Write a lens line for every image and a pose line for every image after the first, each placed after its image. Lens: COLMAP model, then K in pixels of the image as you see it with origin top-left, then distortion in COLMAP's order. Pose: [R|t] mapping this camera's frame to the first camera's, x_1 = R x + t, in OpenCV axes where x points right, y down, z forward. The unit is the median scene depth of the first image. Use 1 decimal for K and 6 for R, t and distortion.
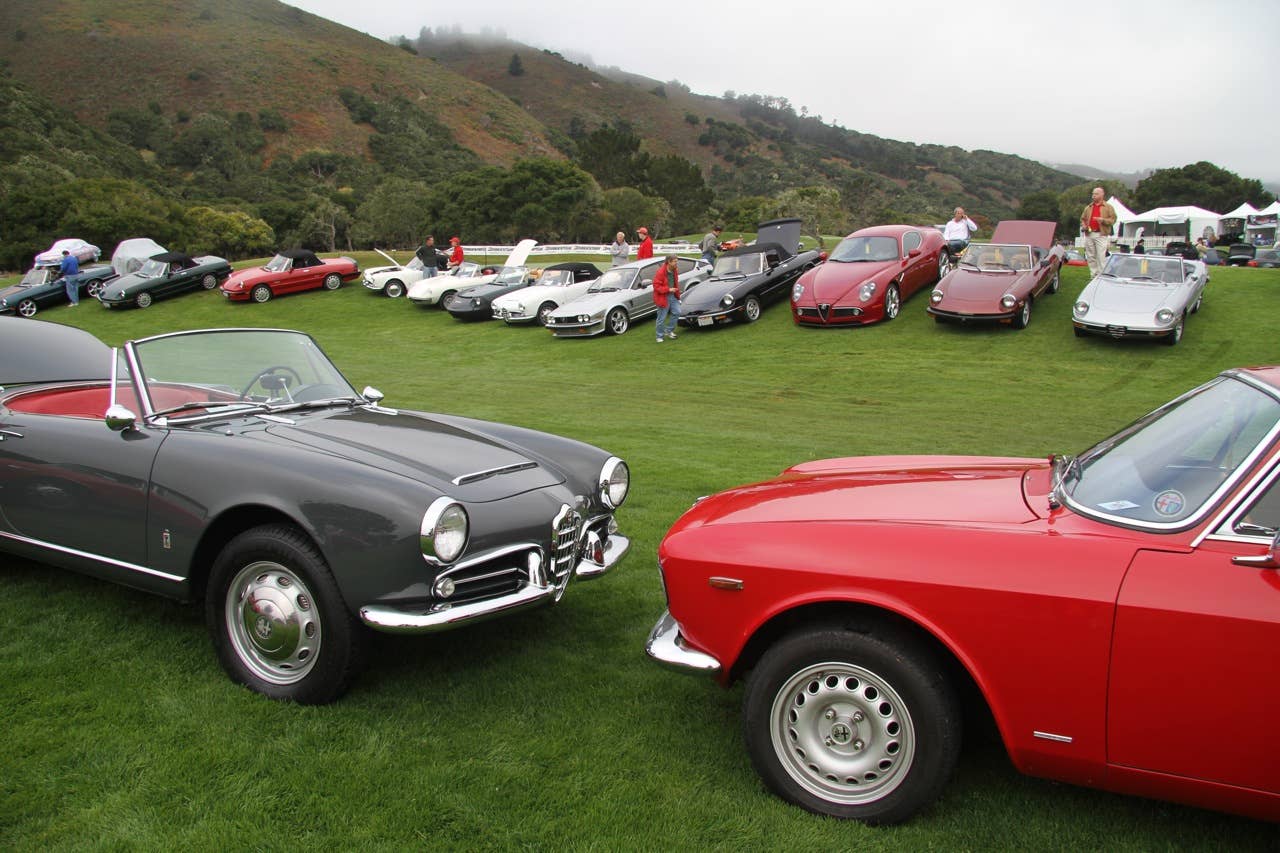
lens RADIAL K [[1017.1, 0, 640.0], [0, 1017.1, 426.5], [0, 0, 1]] dist [-0.169229, 0.149068]
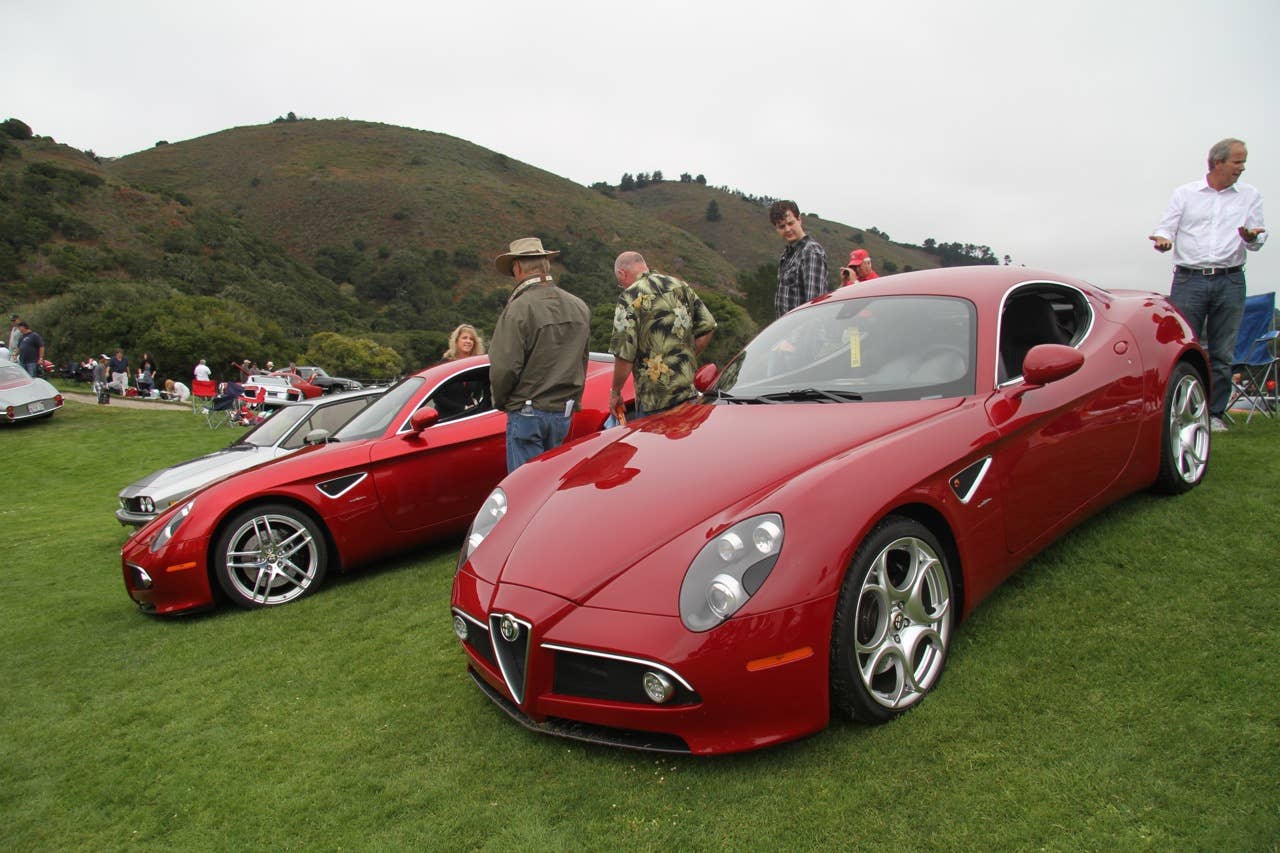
lens RADIAL K [[1017.1, 0, 640.0], [0, 1017.1, 426.5], [0, 0, 1]] dist [-0.169229, 0.149068]
pose [[0.980830, 0.034065, -0.191863, 0.021777], [-0.060796, 0.988950, -0.135211, -0.011988], [0.185137, 0.144284, 0.972063, 0.074132]]
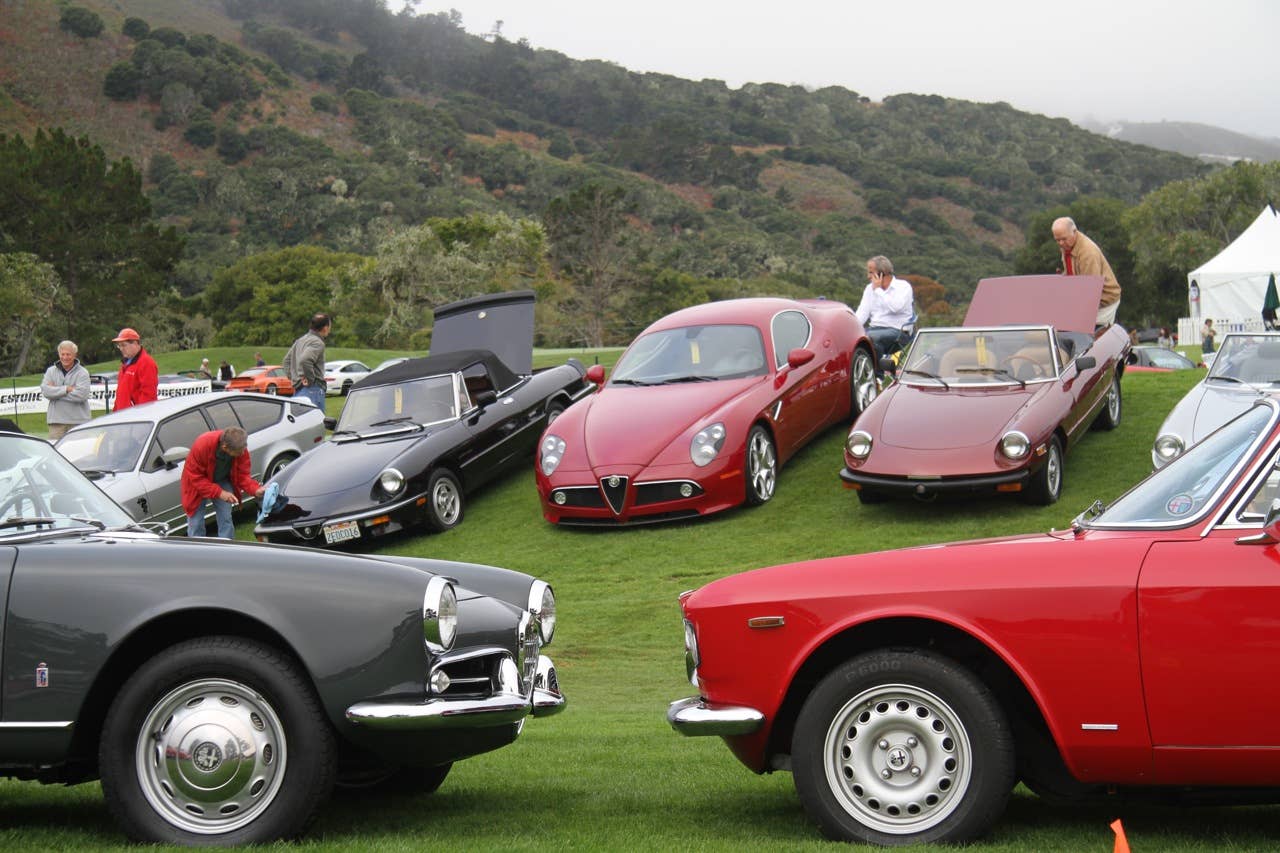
lens RADIAL K [[2966.6, 0, 640.0], [0, 2966.6, 426.5], [0, 0, 1]] dist [0.686776, -6.363473]
pose [[0.973102, -0.035358, 0.227647, -0.009857], [0.072112, 0.985244, -0.155223, 0.005816], [-0.218800, 0.167463, 0.961292, -0.025892]]
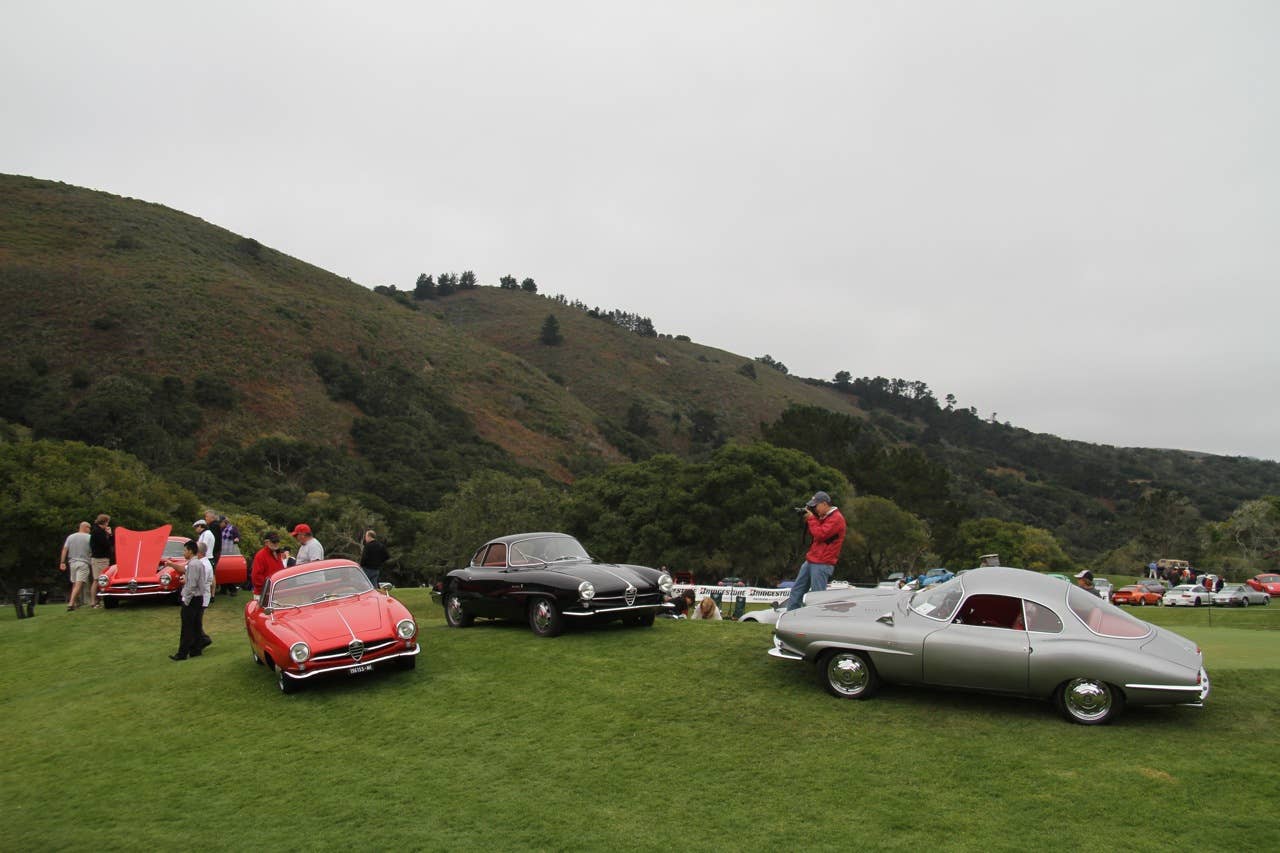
lens RADIAL K [[1456.3, 0, 640.0], [0, 1456.3, 426.5], [0, 0, 1]] dist [-0.015979, 0.316131]
pose [[0.999254, 0.017435, -0.034458, -0.082180], [-0.026508, 0.958536, -0.283737, -0.014166], [0.028082, 0.284439, 0.958283, 0.086127]]
